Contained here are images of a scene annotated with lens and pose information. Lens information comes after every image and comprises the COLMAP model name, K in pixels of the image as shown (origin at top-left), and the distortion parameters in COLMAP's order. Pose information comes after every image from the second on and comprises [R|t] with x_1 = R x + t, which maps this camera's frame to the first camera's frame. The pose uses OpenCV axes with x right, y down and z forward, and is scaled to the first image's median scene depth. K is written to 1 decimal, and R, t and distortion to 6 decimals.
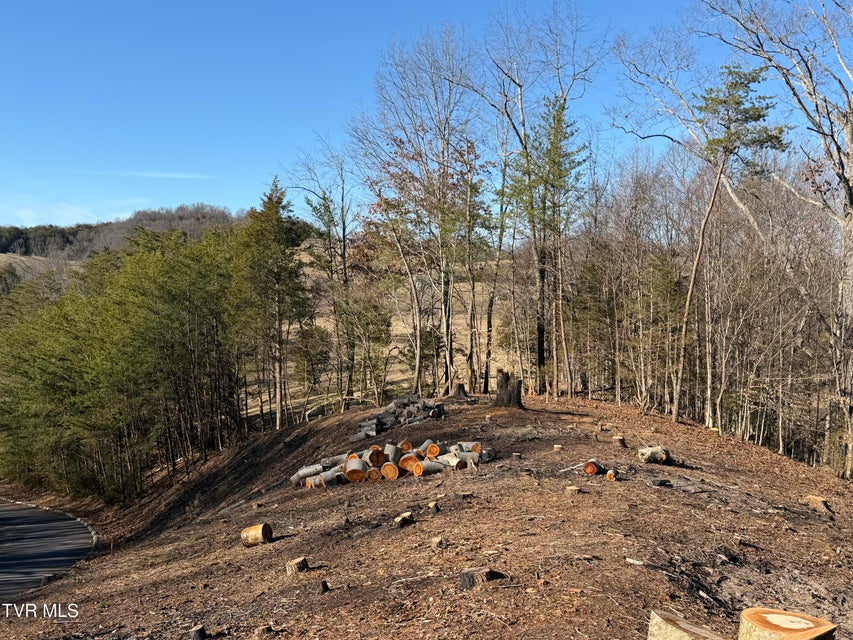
lens RADIAL K [[849.7, 0, 402.0], [0, 849.7, 325.2], [0, 0, 1]] dist [0.069382, 0.000000]
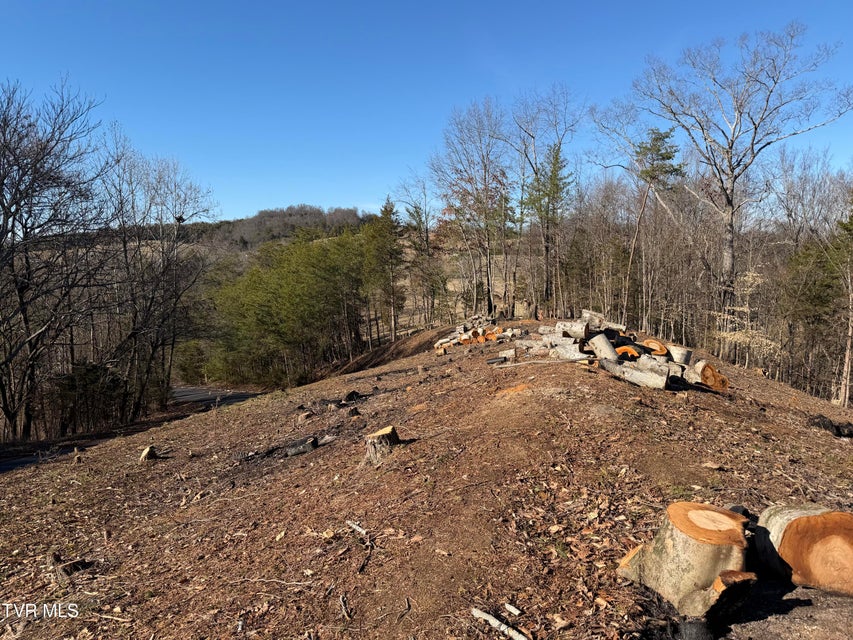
lens RADIAL K [[611.3, 0, 420.4], [0, 611.3, 325.2], [0, 0, 1]] dist [0.075147, -0.107533]
pose [[0.999118, -0.016791, -0.038495, -0.041771], [0.019082, 0.998019, 0.059954, 0.012492], [0.037412, -0.060636, 0.997459, -0.232823]]
